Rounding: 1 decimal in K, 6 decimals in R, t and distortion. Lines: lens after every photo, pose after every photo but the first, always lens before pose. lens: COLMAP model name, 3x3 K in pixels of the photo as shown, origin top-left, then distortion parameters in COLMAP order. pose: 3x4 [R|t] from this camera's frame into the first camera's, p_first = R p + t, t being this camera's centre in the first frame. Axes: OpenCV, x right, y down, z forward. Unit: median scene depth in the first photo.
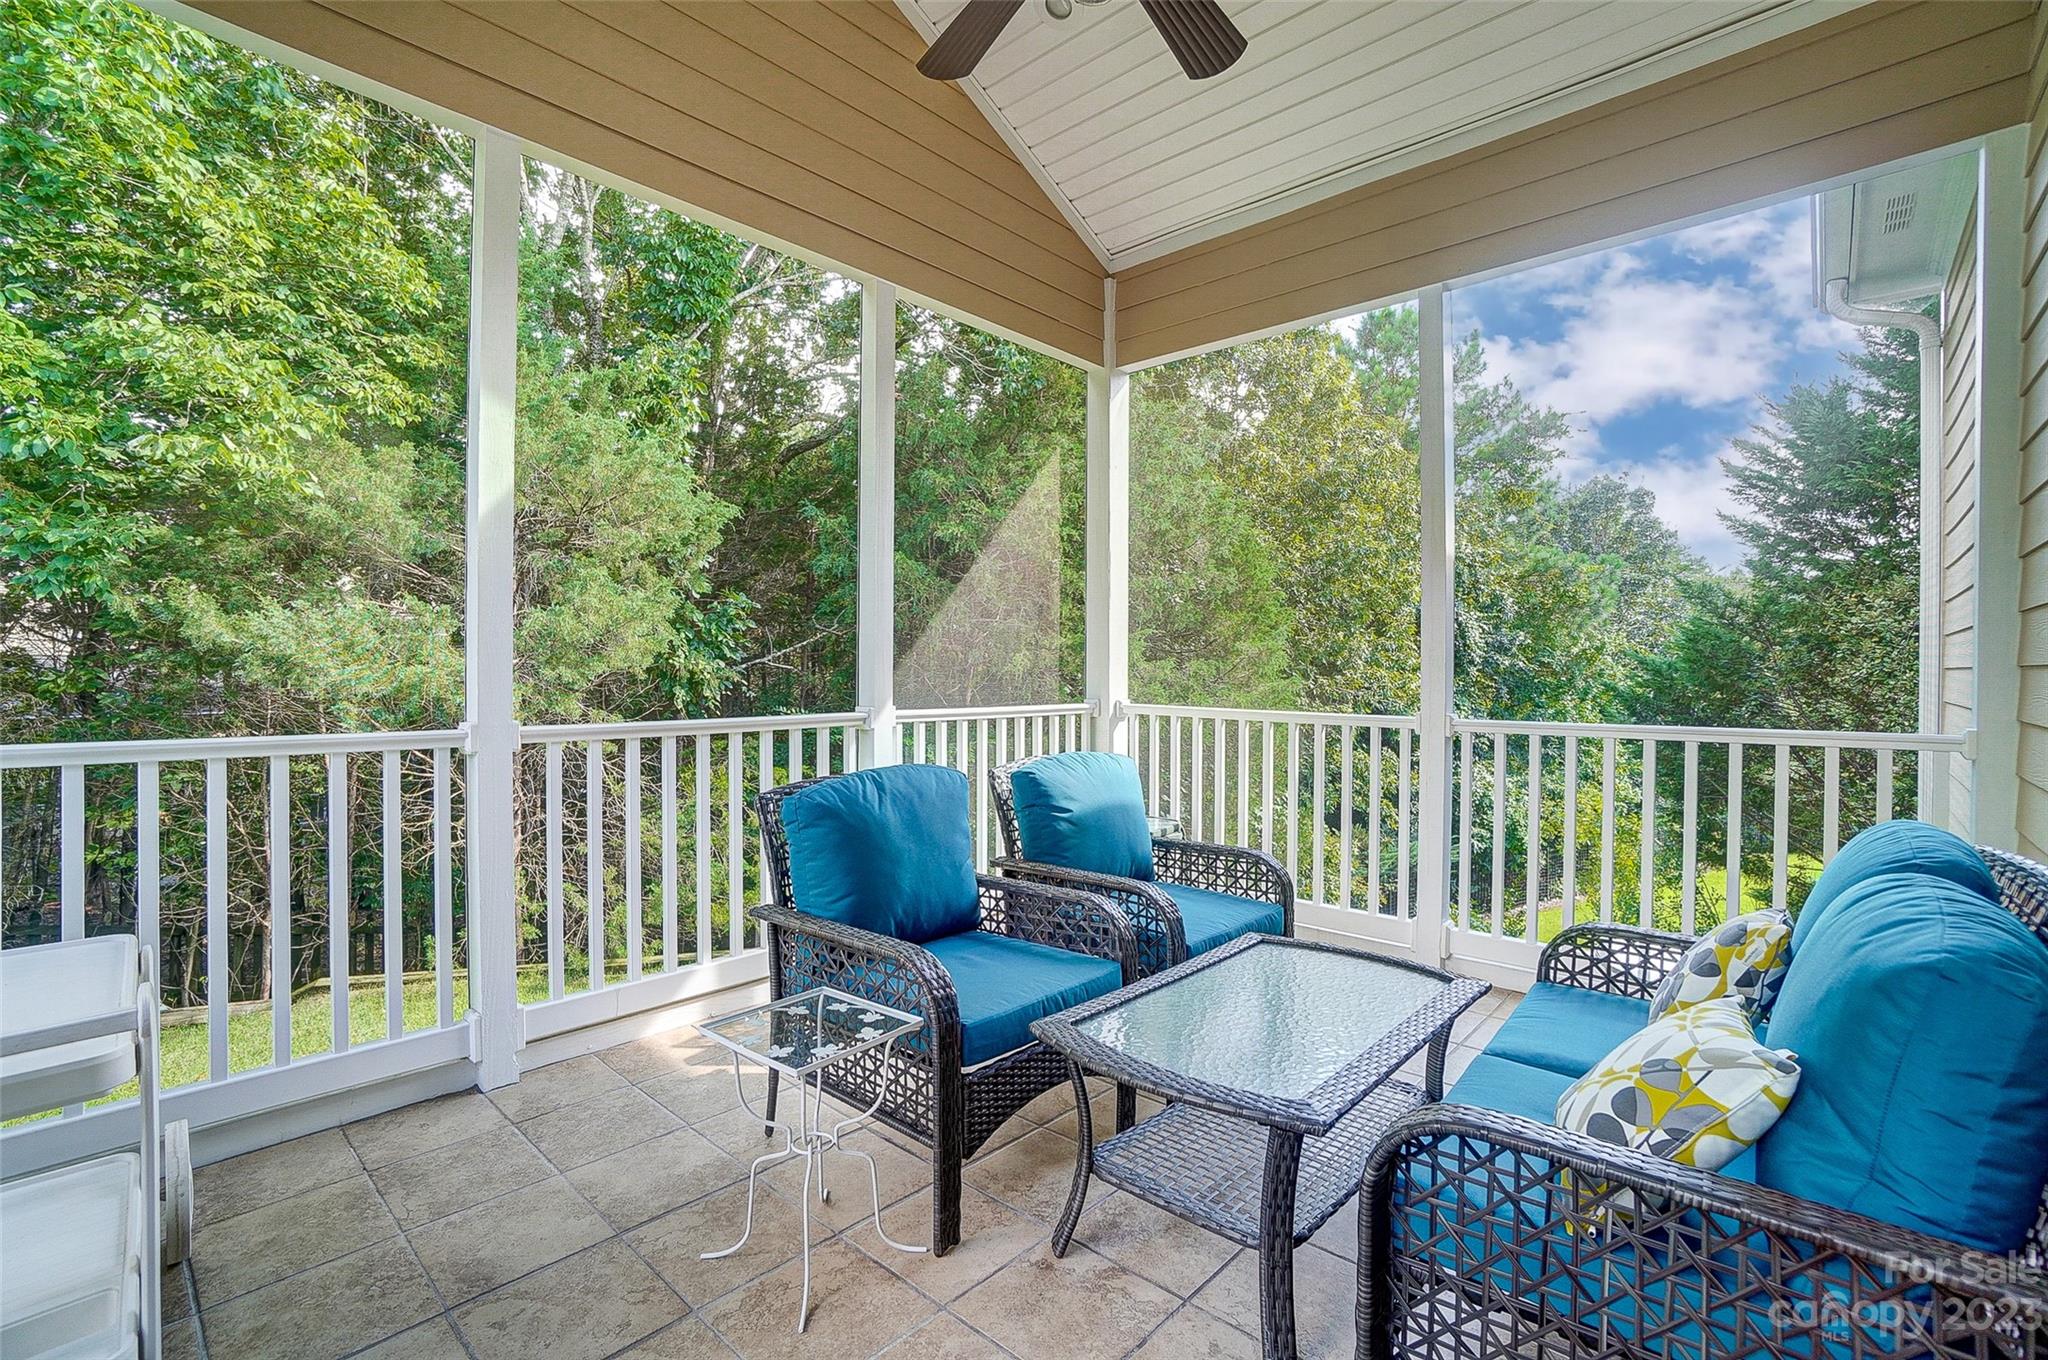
lens RADIAL K [[899.9, 0, 1027.9], [0, 899.9, 681.3], [0, 0, 1]] dist [-0.048501, 0.011077]
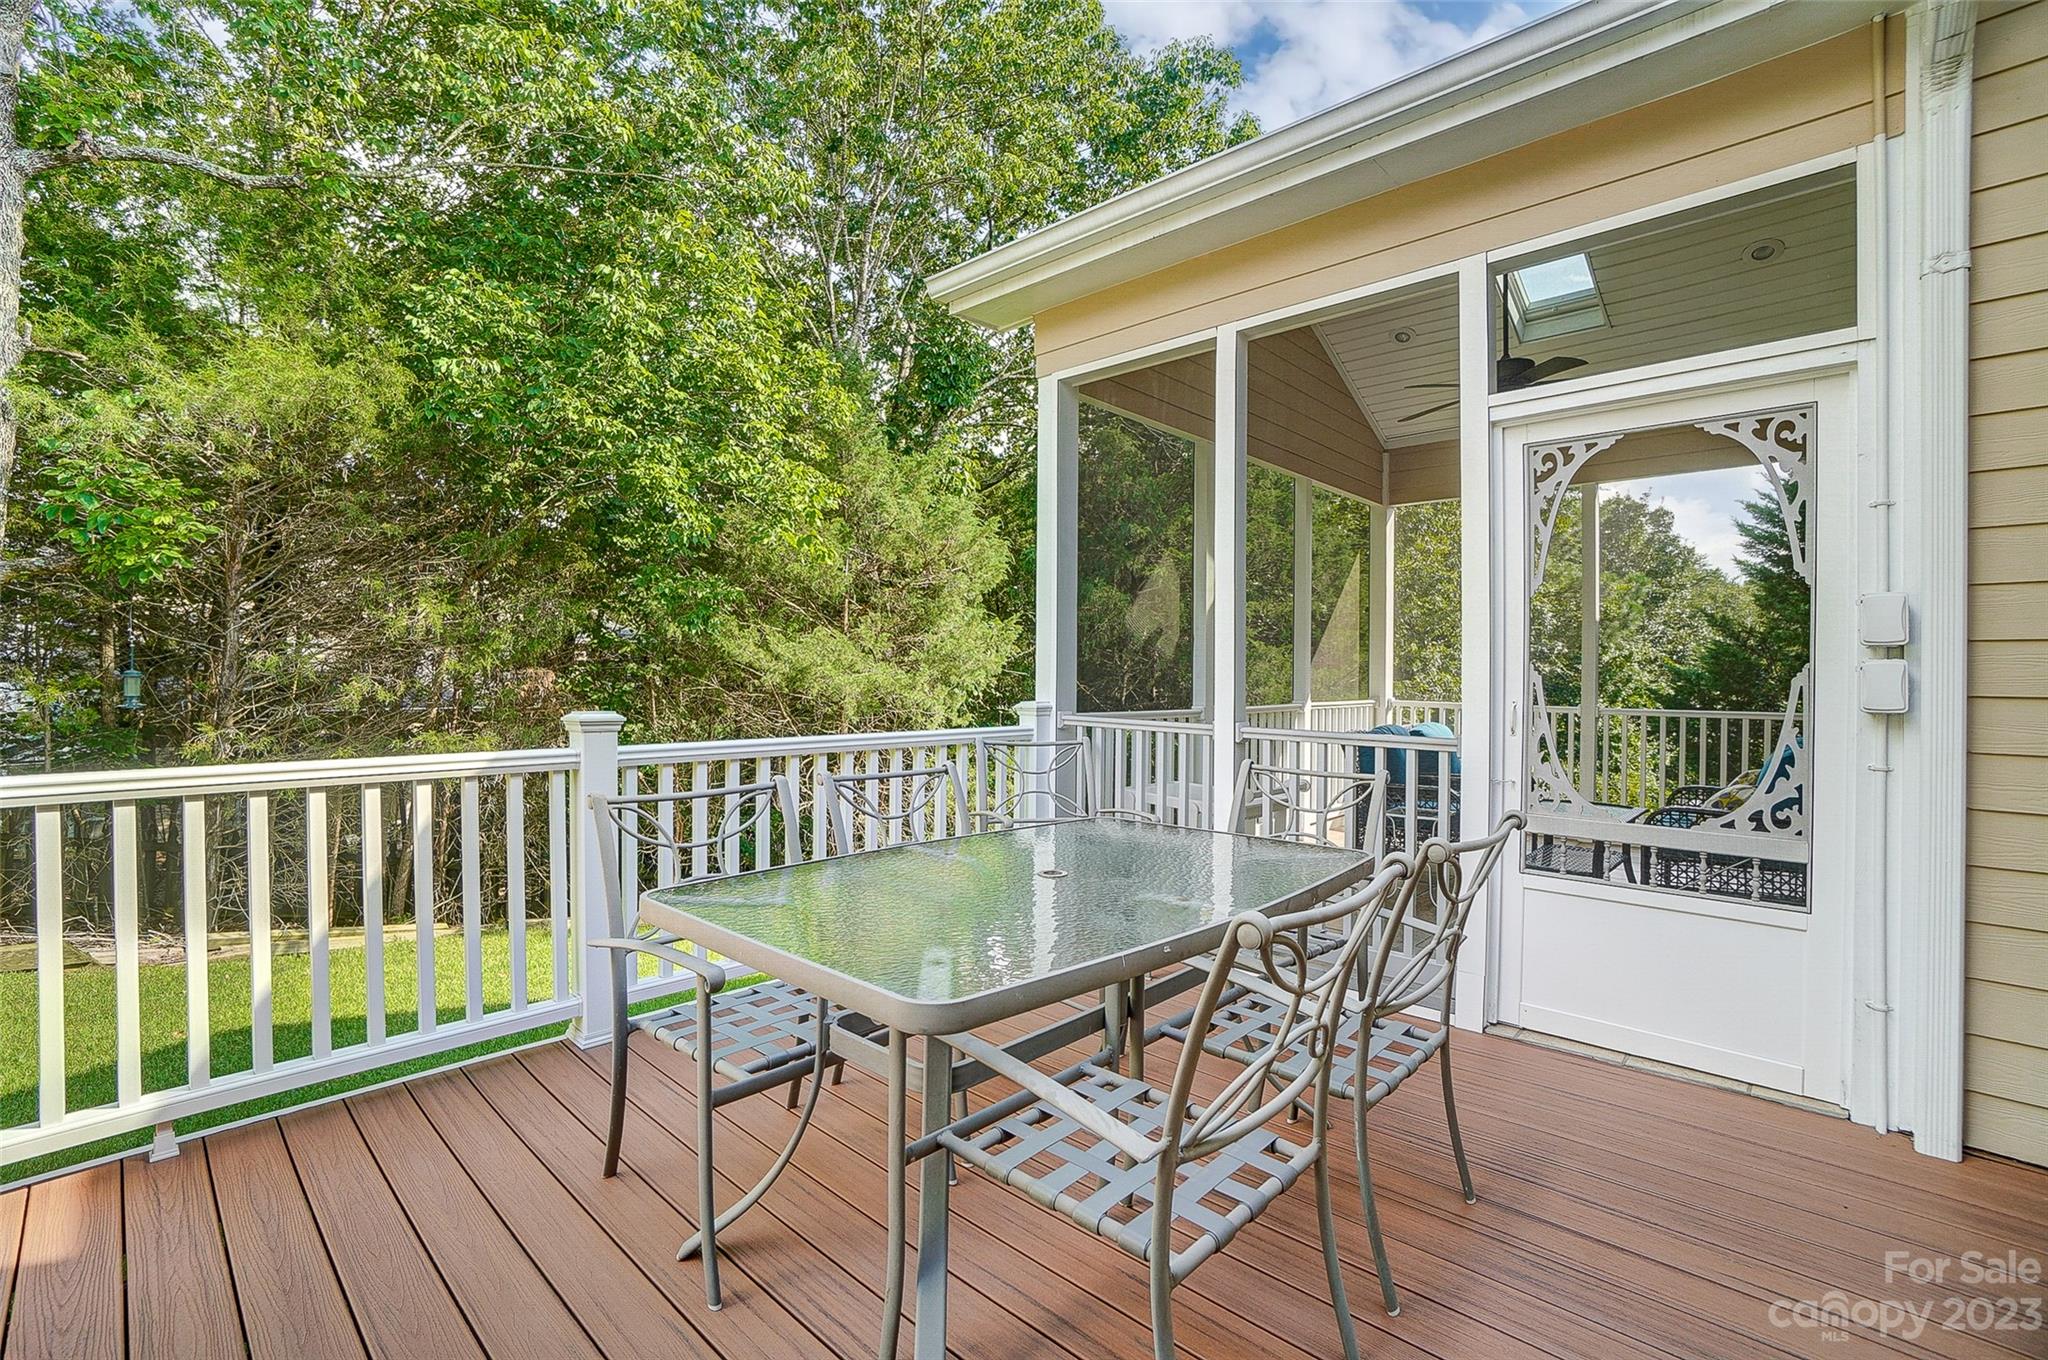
lens RADIAL K [[899.9, 0, 1019.9], [0, 899.9, 677.7], [0, 0, 1]] dist [-0.048501, 0.011077]
pose [[0.999875, 0.004805, -0.015078, -0.120857], [-0.004864, 0.999981, -0.003911, -0.002066], [0.015059, 0.003984, 0.999879, -0.150589]]
